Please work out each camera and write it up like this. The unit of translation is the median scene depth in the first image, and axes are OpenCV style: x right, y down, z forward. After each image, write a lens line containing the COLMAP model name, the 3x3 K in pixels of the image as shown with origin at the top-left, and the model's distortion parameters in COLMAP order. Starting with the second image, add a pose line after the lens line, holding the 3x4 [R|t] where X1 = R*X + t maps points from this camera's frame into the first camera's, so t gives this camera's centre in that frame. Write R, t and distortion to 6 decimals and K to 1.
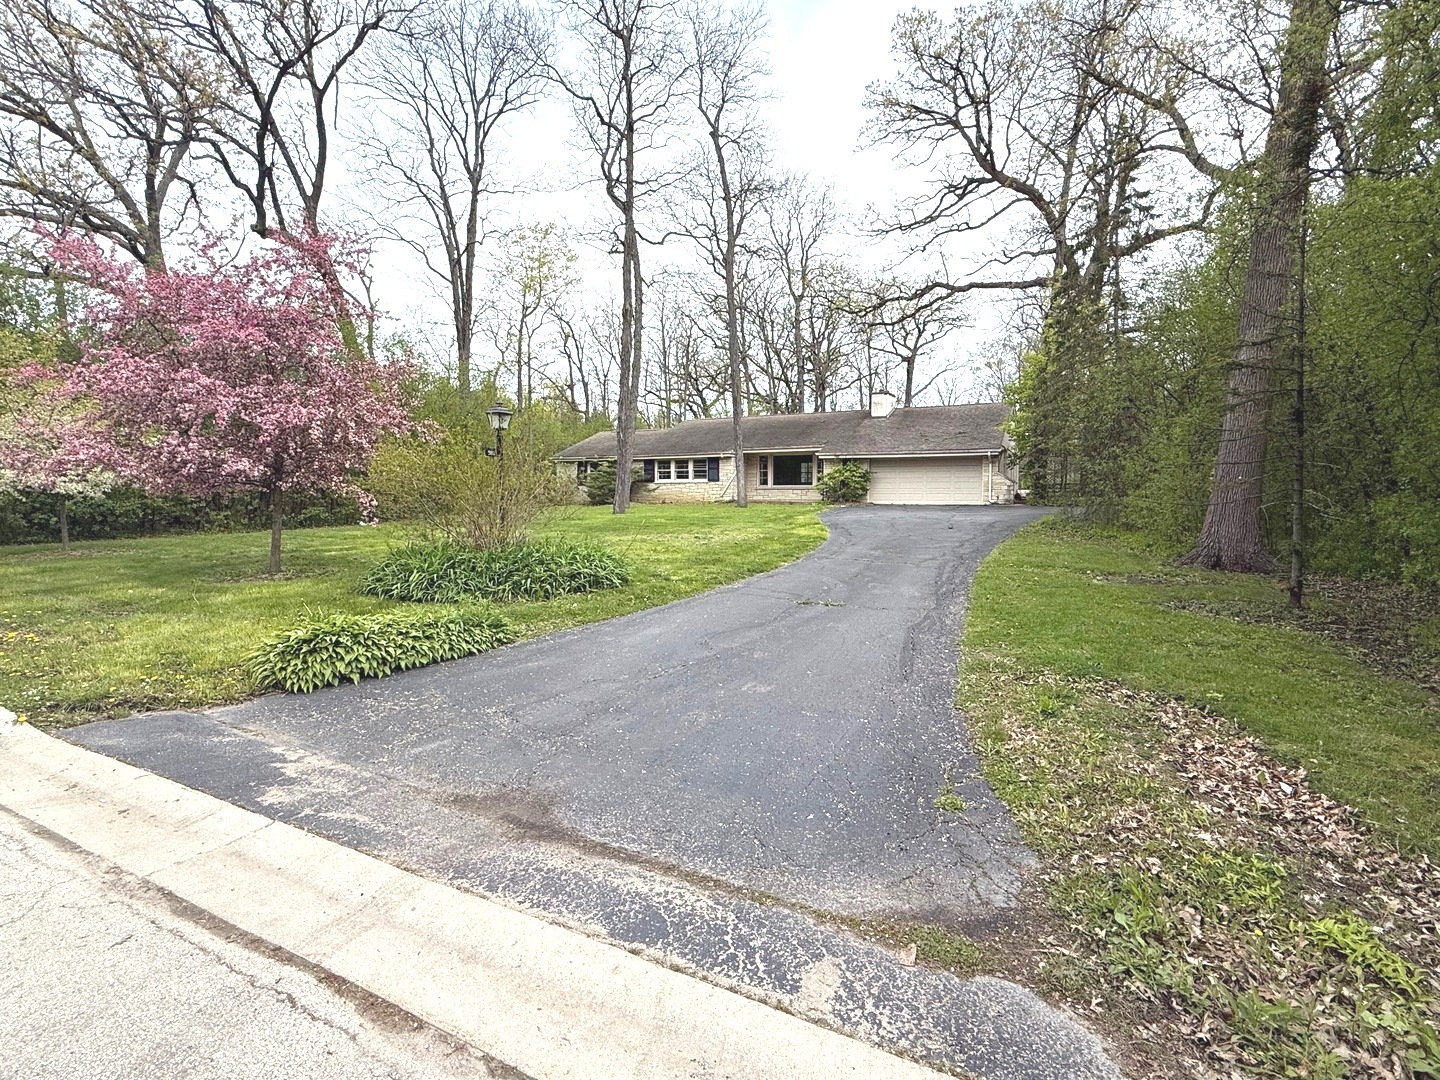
lens RADIAL K [[718.4, 0, 717.0], [0, 718.4, 532.2], [0, 0, 1]] dist [0.000852, -0.000052]
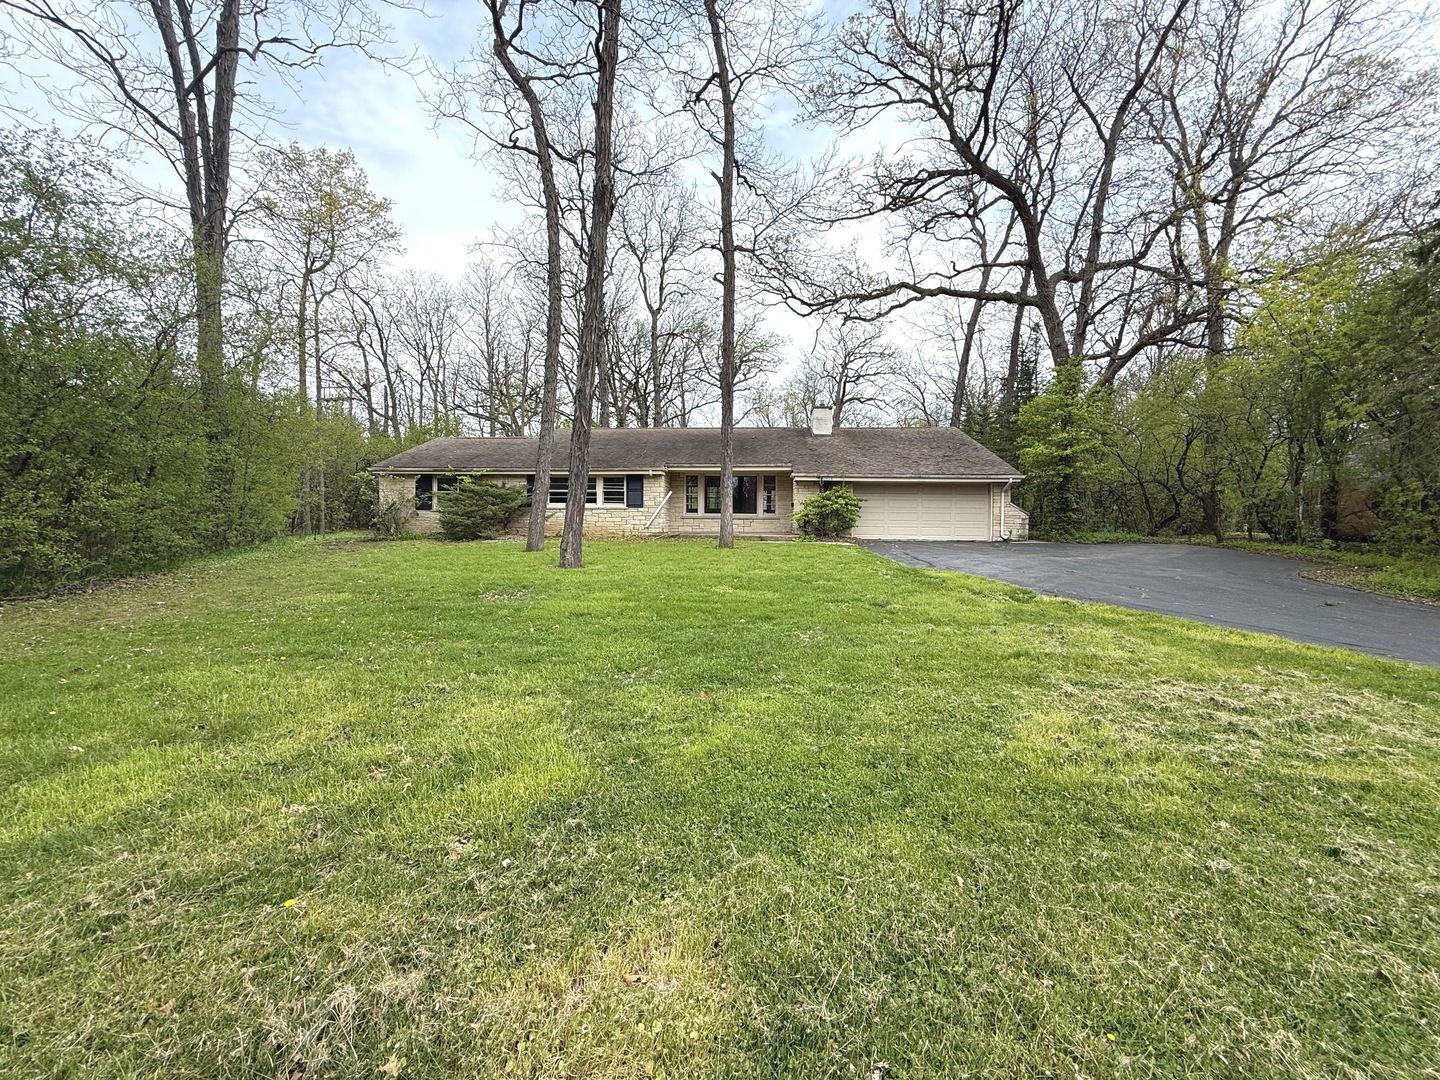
lens RADIAL K [[577.4, 0, 725.0], [0, 577.4, 544.5], [0, 0, 1]] dist [-0.008224, 0.000202]
pose [[0.917858, -0.008685, 0.396815, -0.157016], [0.011333, 0.999926, -0.004330, -0.029148], [-0.396748, 0.008471, 0.917888, 0.420420]]
